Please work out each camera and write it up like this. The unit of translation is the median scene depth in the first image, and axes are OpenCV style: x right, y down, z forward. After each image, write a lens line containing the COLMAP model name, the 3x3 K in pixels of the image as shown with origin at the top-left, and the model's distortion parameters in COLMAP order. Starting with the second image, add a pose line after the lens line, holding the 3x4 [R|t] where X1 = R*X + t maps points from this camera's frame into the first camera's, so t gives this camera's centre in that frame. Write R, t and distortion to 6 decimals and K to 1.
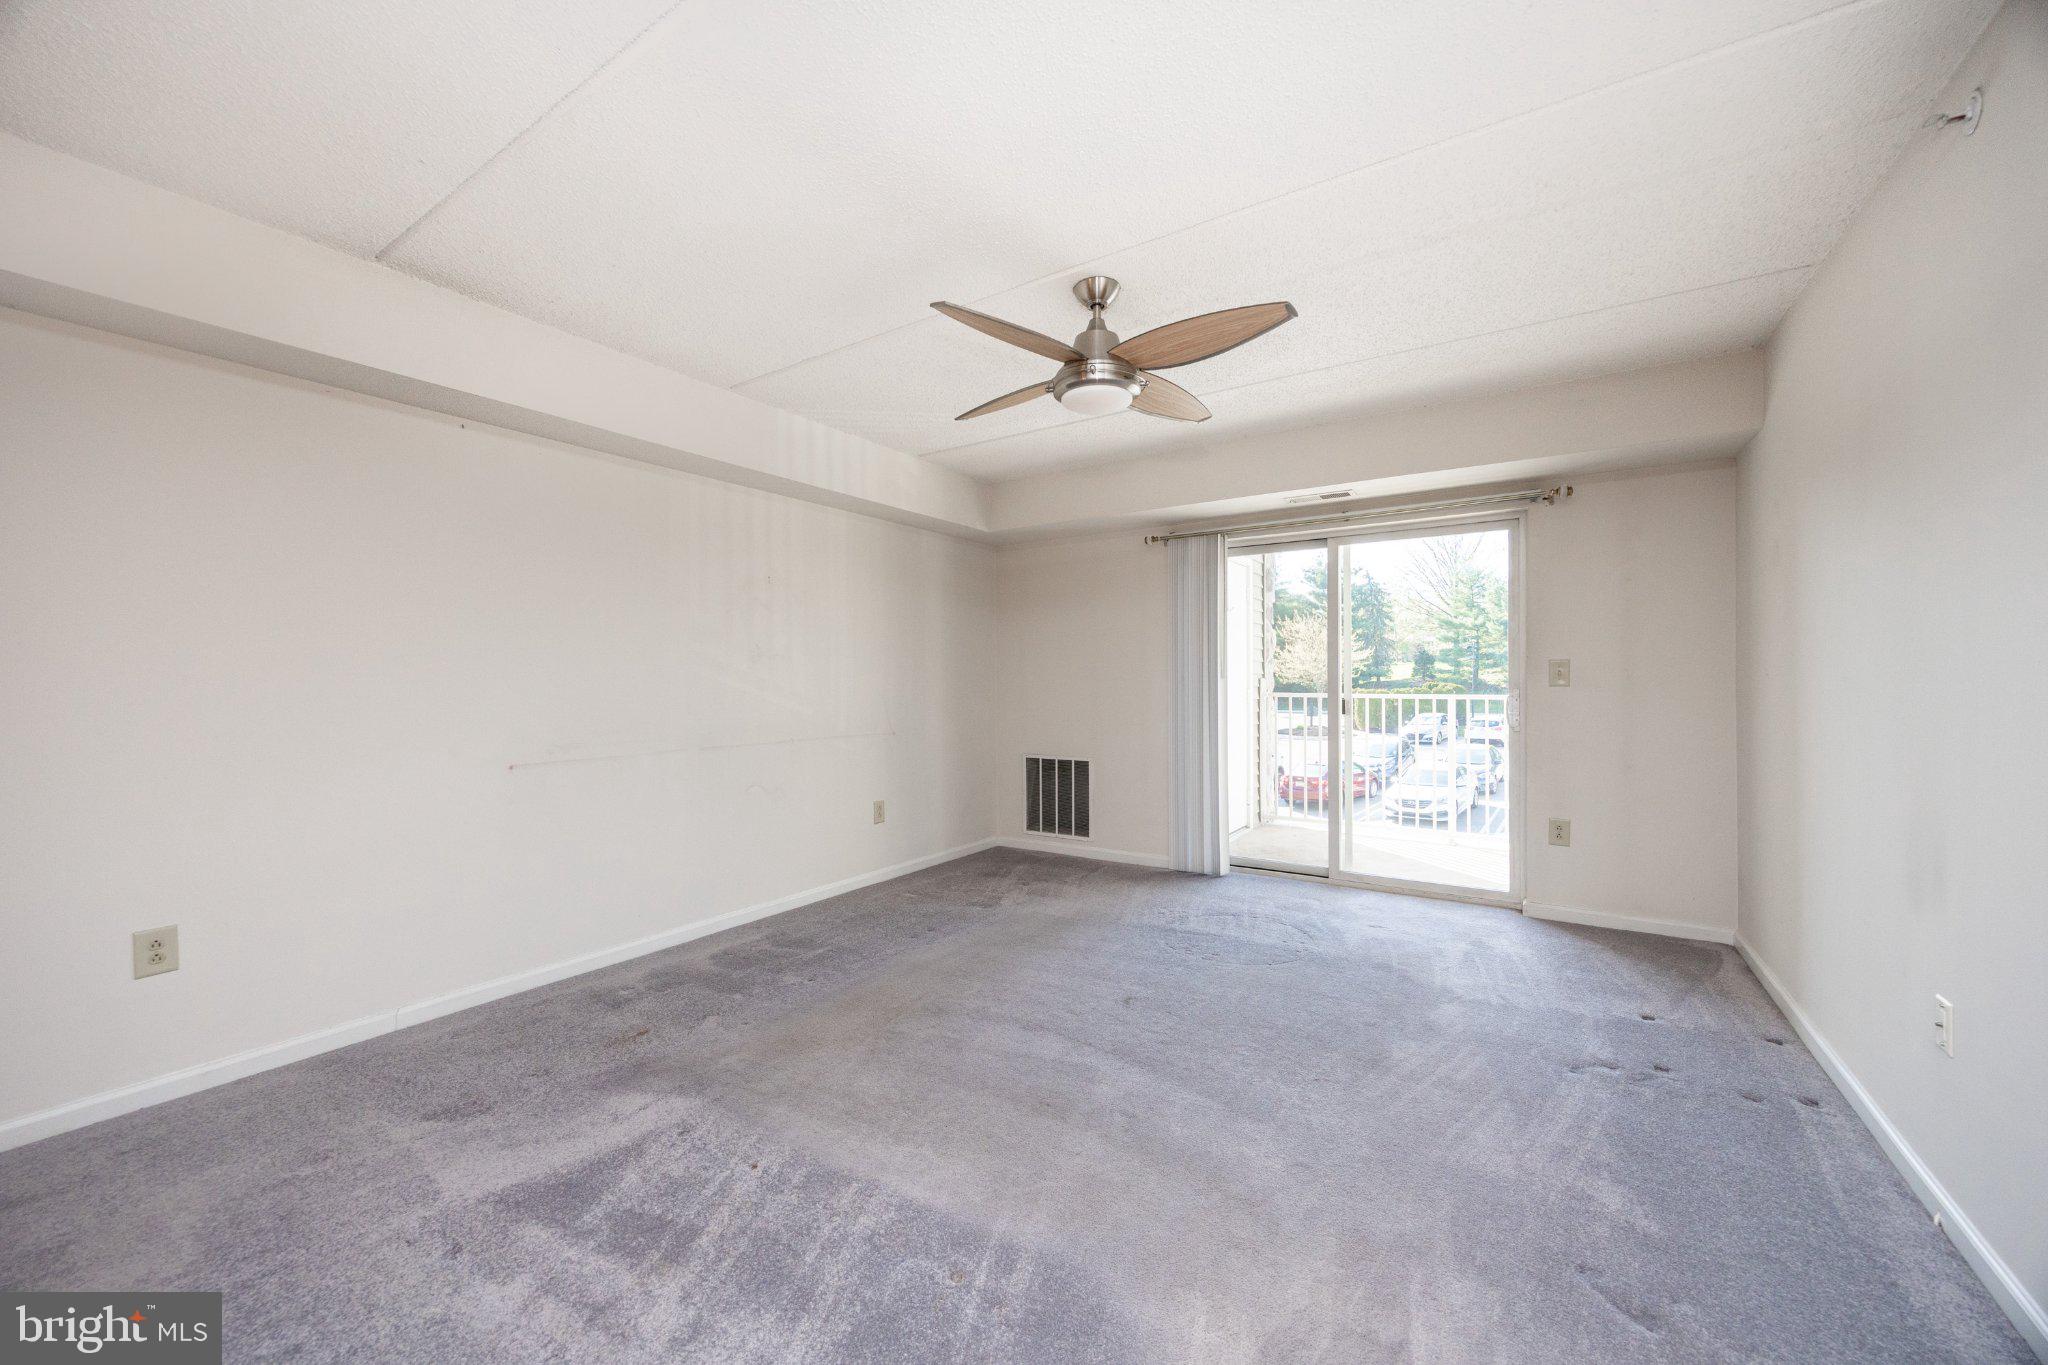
lens RADIAL K [[783.3, 0, 1022.4], [0, 783.3, 680.2], [0, 0, 1]] dist [-0.000374, -0.000131]
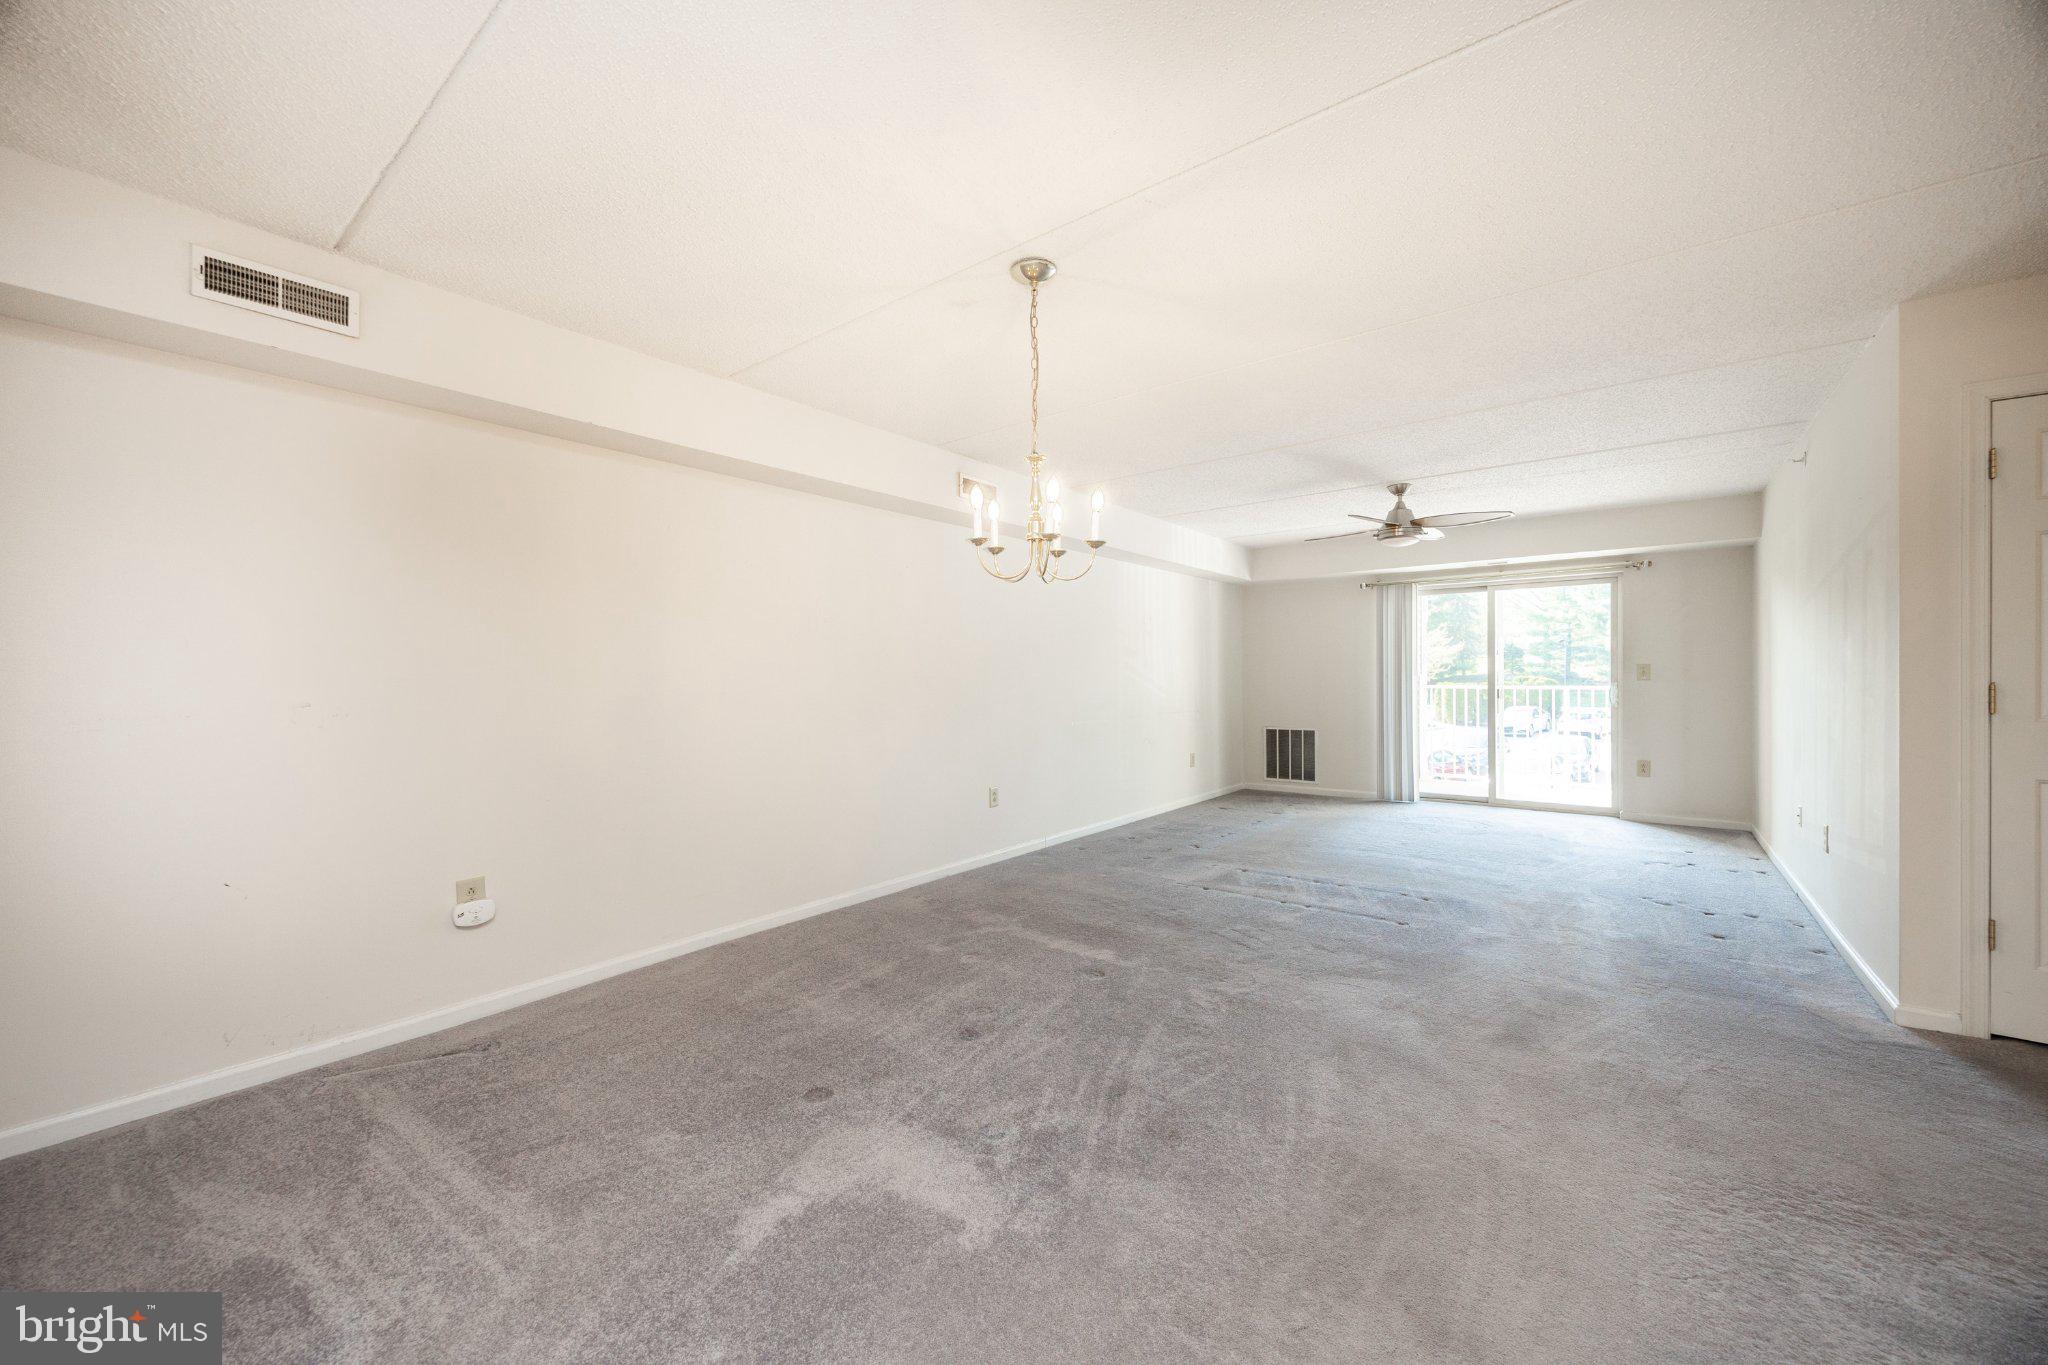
lens RADIAL K [[768.7, 0, 1012.4], [0, 768.7, 677.2], [0, 0, 1]] dist [0.000682, 0.000063]
pose [[0.995170, -0.008812, -0.097772, -0.267062], [0.008784, 0.999961, -0.000719, -0.003153], [0.097775, -0.000144, 0.995209, -0.410067]]
